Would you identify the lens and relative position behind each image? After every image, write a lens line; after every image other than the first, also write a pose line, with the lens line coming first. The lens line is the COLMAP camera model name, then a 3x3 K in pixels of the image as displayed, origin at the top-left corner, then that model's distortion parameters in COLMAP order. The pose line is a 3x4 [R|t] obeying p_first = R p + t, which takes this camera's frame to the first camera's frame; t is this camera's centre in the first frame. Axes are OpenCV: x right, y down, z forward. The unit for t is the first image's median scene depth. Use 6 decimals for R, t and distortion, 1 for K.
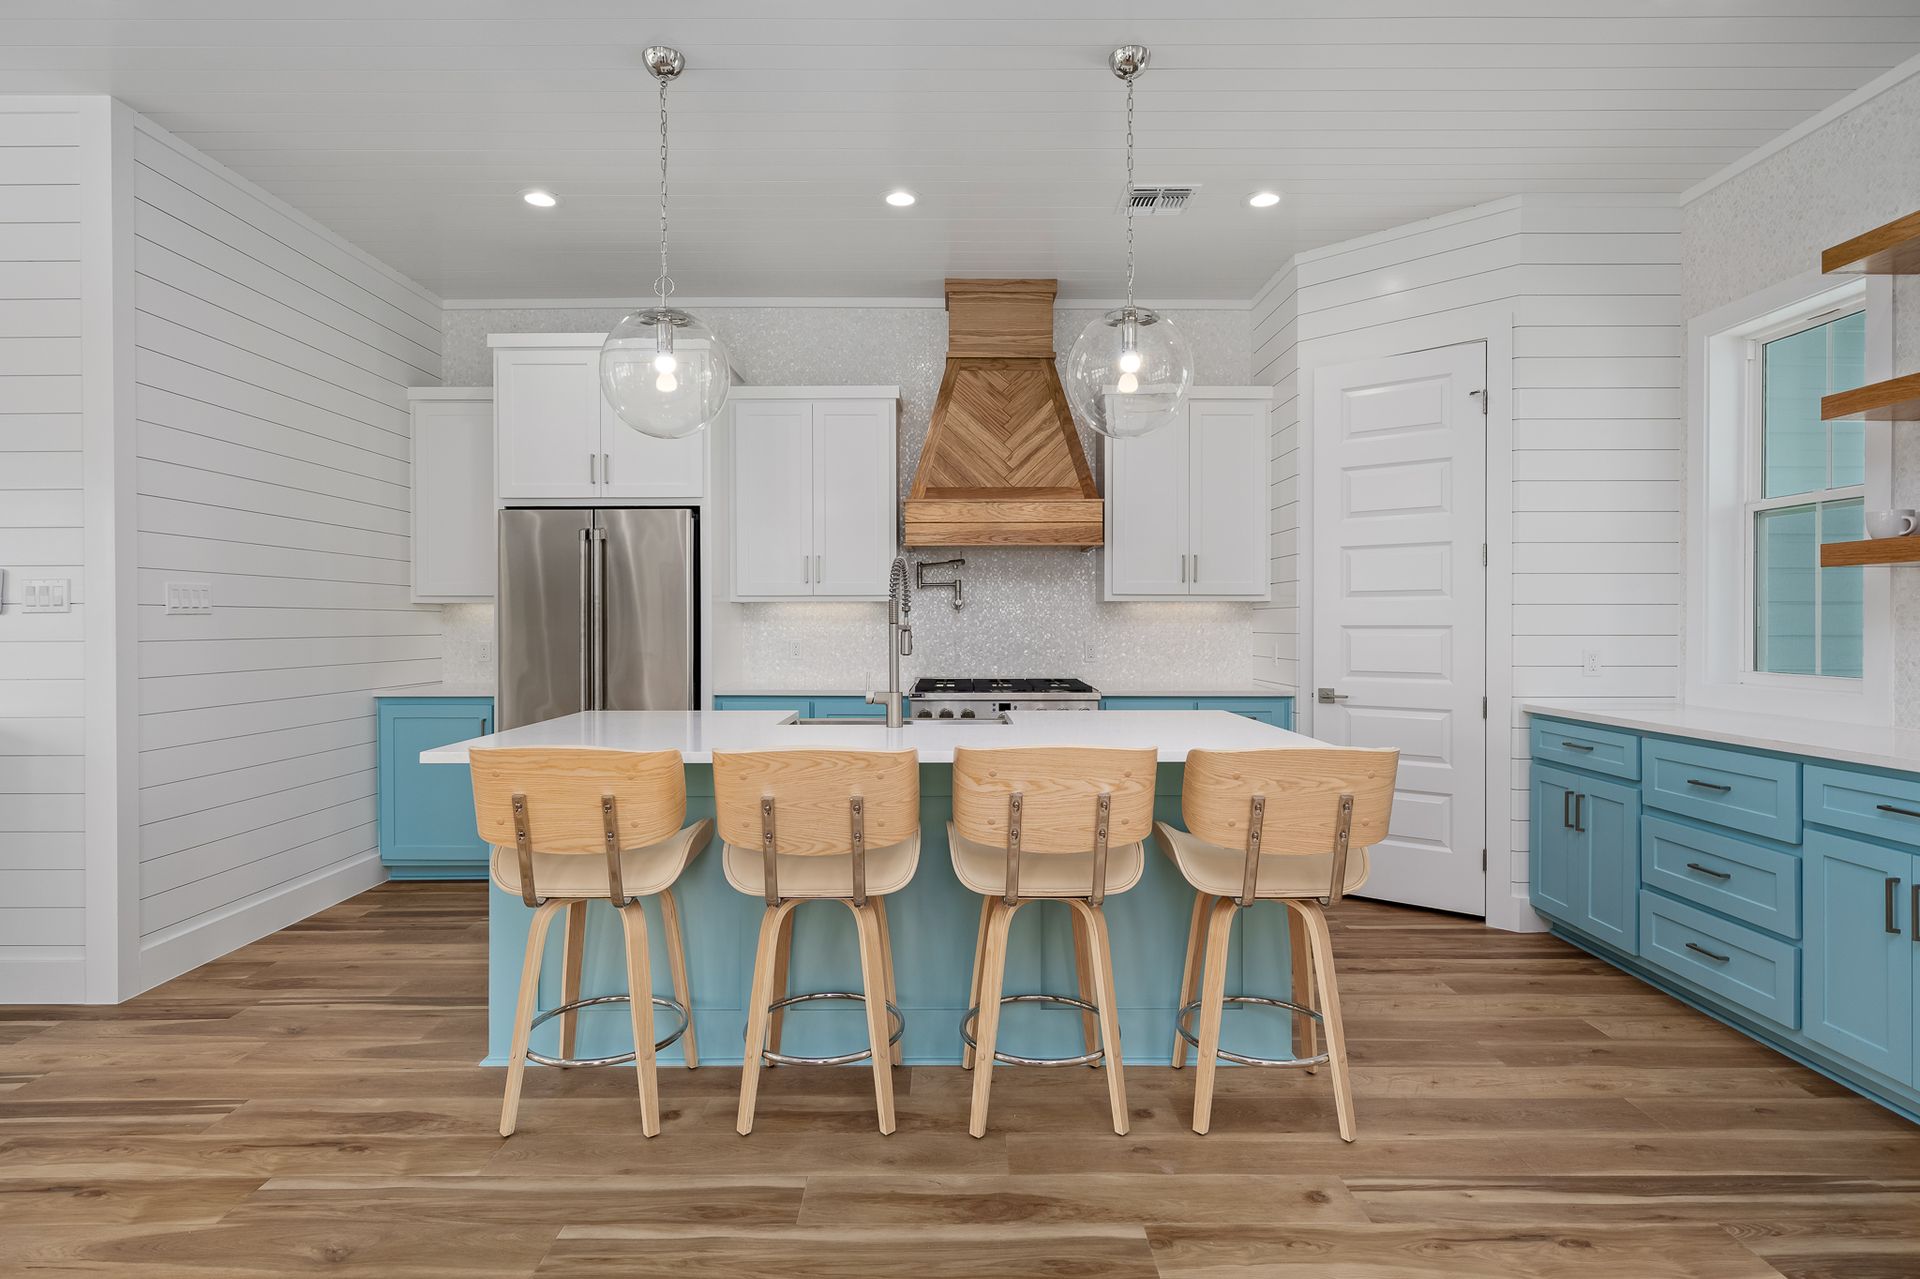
lens RADIAL K [[935.1, 0, 960.0], [0, 935.1, 639.5], [0, 0, 1]] dist [0.001004, 0.000401]
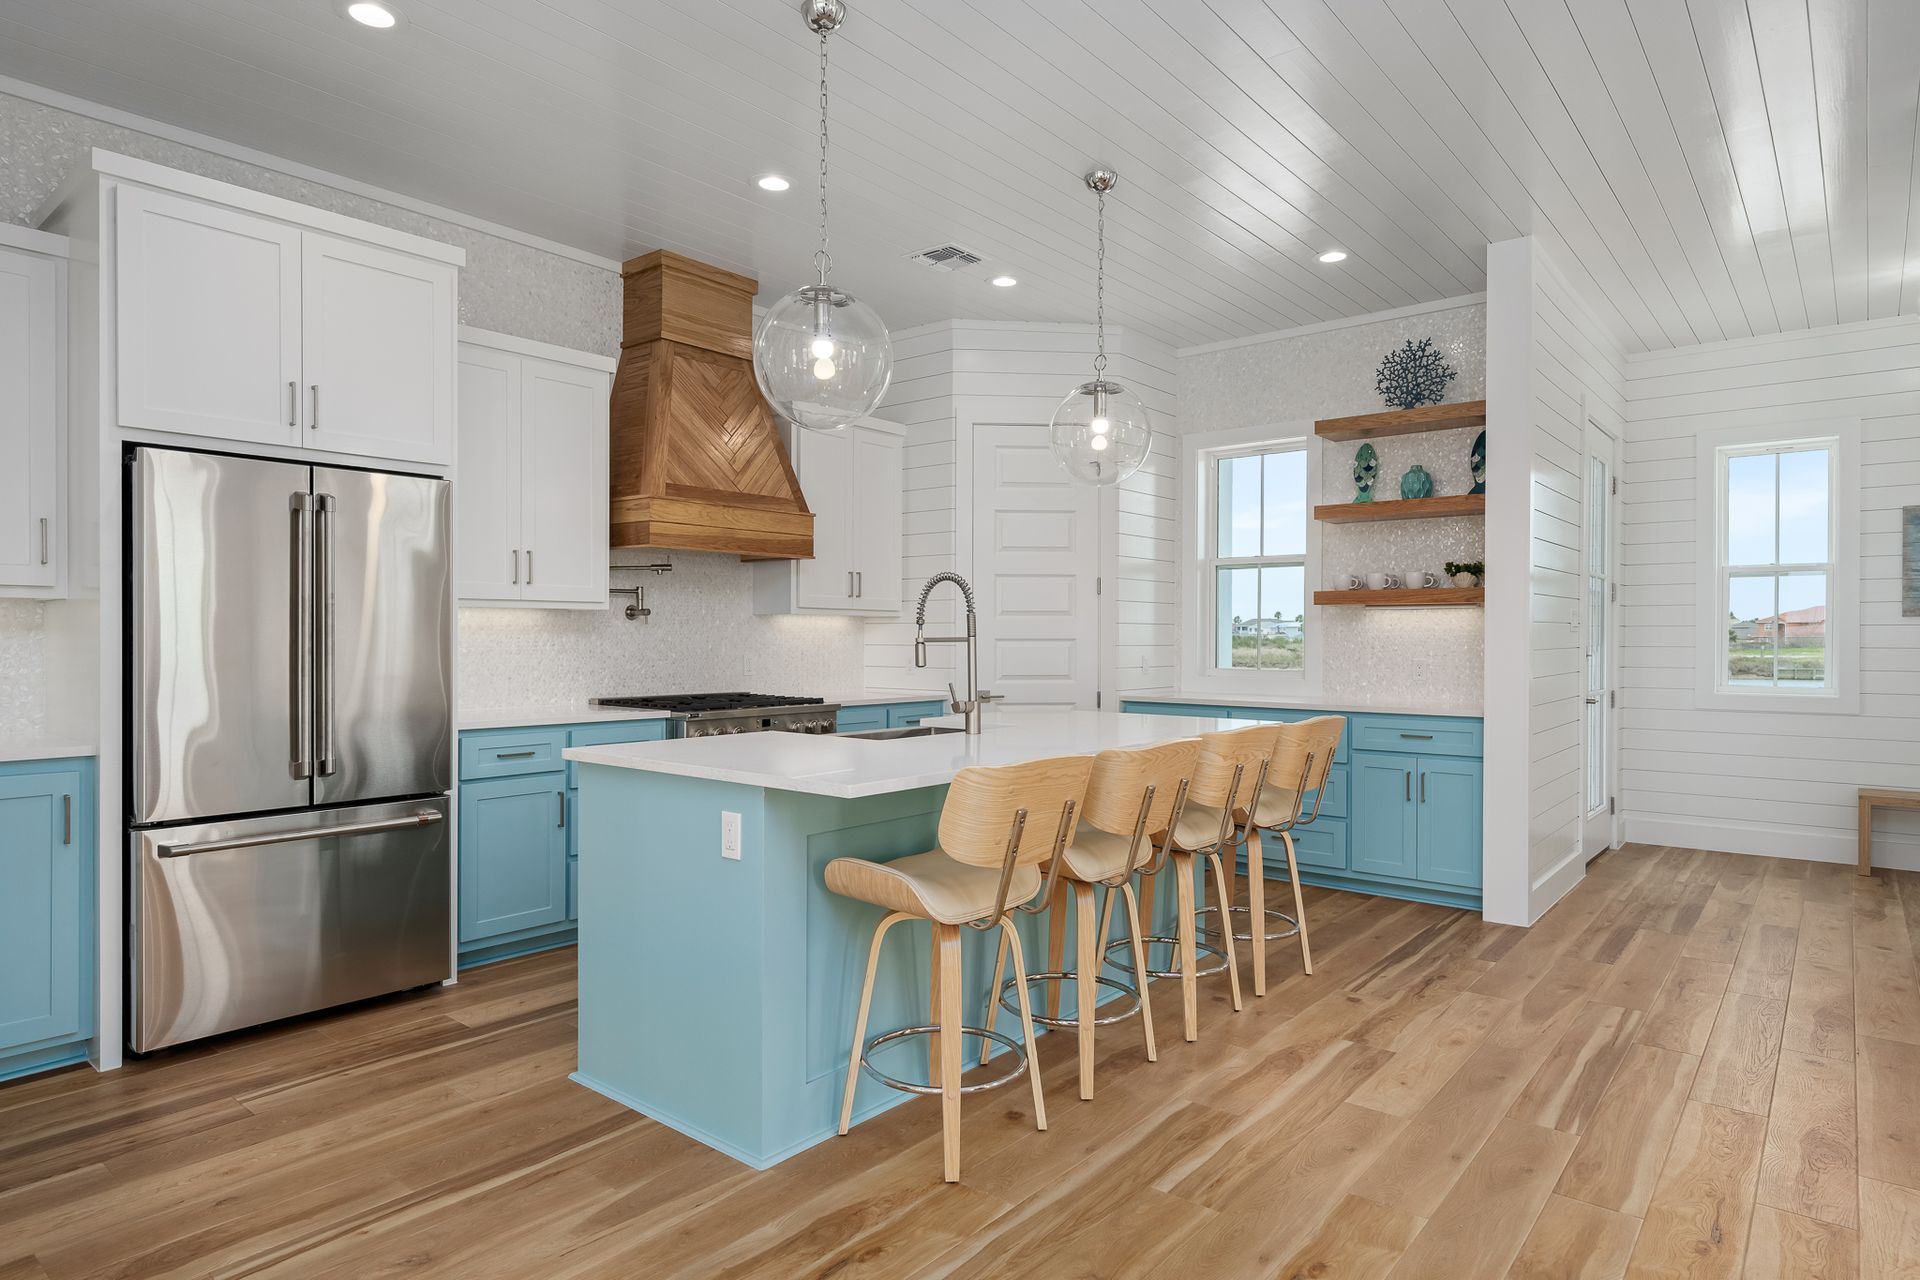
lens RADIAL K [[1058.1, 0, 895.8], [0, 1058.1, 655.4], [0, 0, 1]] dist [0.004028, 0.000291]
pose [[0.672872, -0.011120, 0.739676, -0.884814], [0.010090, 0.999932, 0.005853, -0.002341], [-0.739690, 0.003525, 0.672938, 0.222197]]
